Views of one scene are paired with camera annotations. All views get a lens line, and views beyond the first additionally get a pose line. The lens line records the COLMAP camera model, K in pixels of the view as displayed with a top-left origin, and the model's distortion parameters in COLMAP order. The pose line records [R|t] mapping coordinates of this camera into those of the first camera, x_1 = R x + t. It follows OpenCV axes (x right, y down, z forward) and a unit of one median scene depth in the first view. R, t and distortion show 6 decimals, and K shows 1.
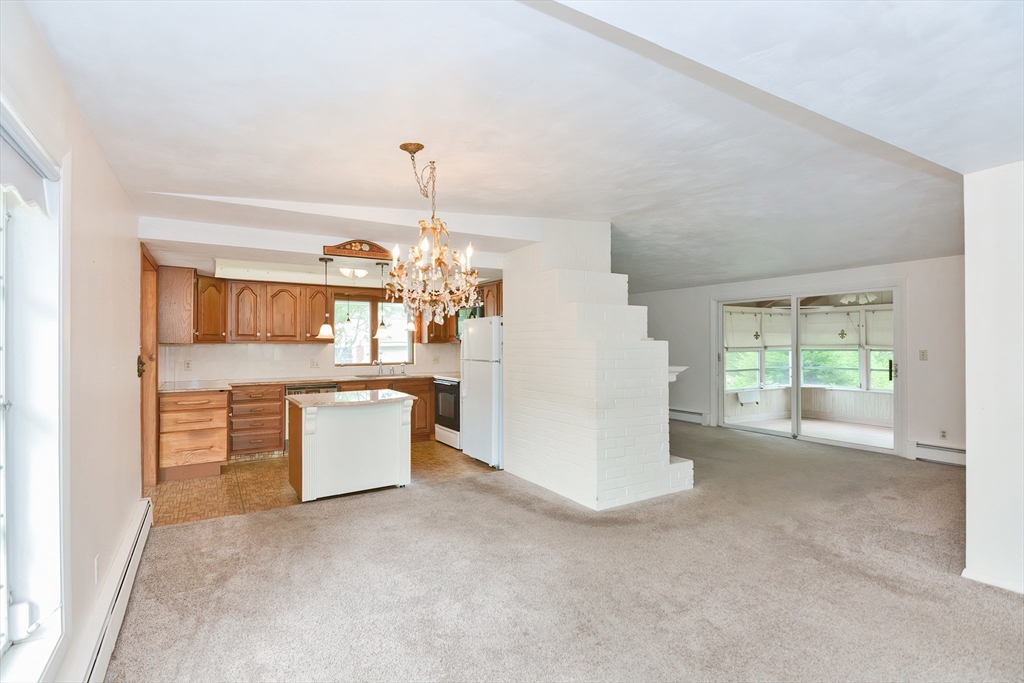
lens RADIAL K [[510.5, 0, 503.9], [0, 510.5, 340.8], [0, 0, 1]] dist [-0.001864, -0.000084]
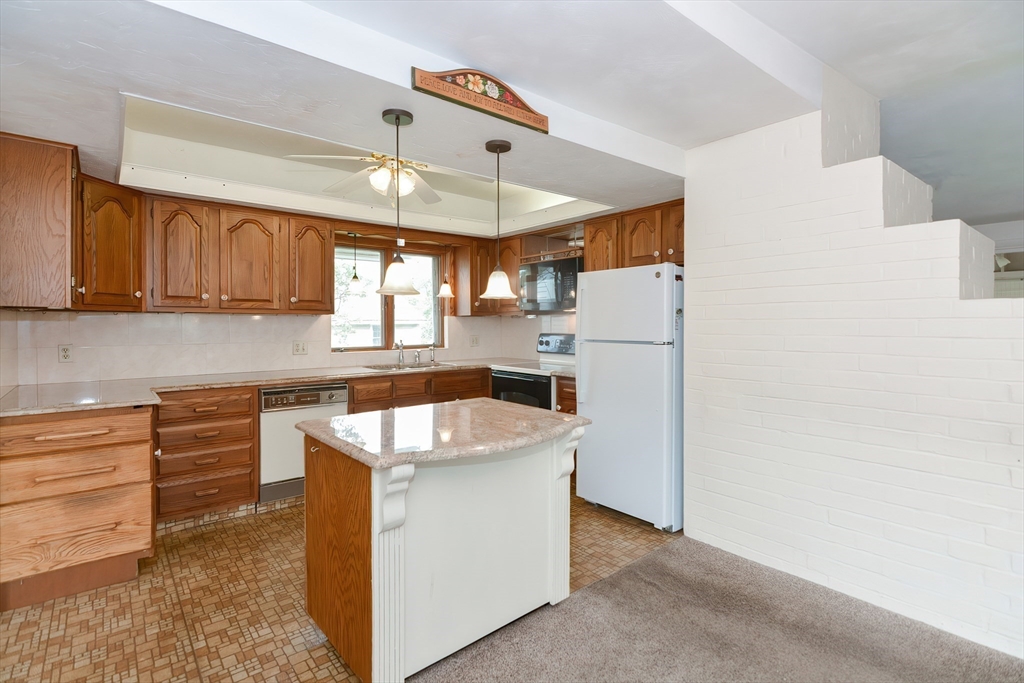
lens RADIAL K [[498.9, 0, 496.7], [0, 498.9, 330.6], [0, 0, 1]] dist [-0.001429, -0.000073]
pose [[0.990224, -0.001495, 0.139477, -0.246647], [-0.001198, 0.999814, 0.019223, 0.013956], [-0.139480, -0.019203, 0.990039, 0.423591]]
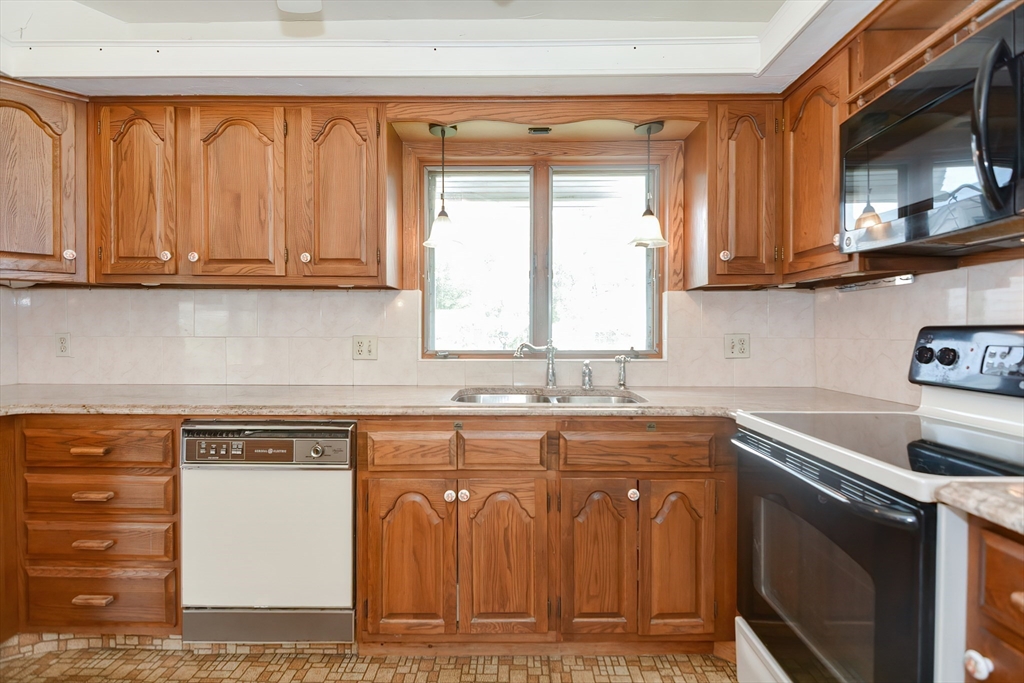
lens RADIAL K [[498.3, 0, 506.3], [0, 498.3, 338.8], [0, 0, 1]] dist [-0.000534, 0.000037]
pose [[0.855123, 0.013384, -0.518252, -0.122932], [-0.003336, 0.999788, 0.020317, 0.034724], [0.518414, -0.015645, 0.854987, 0.852752]]
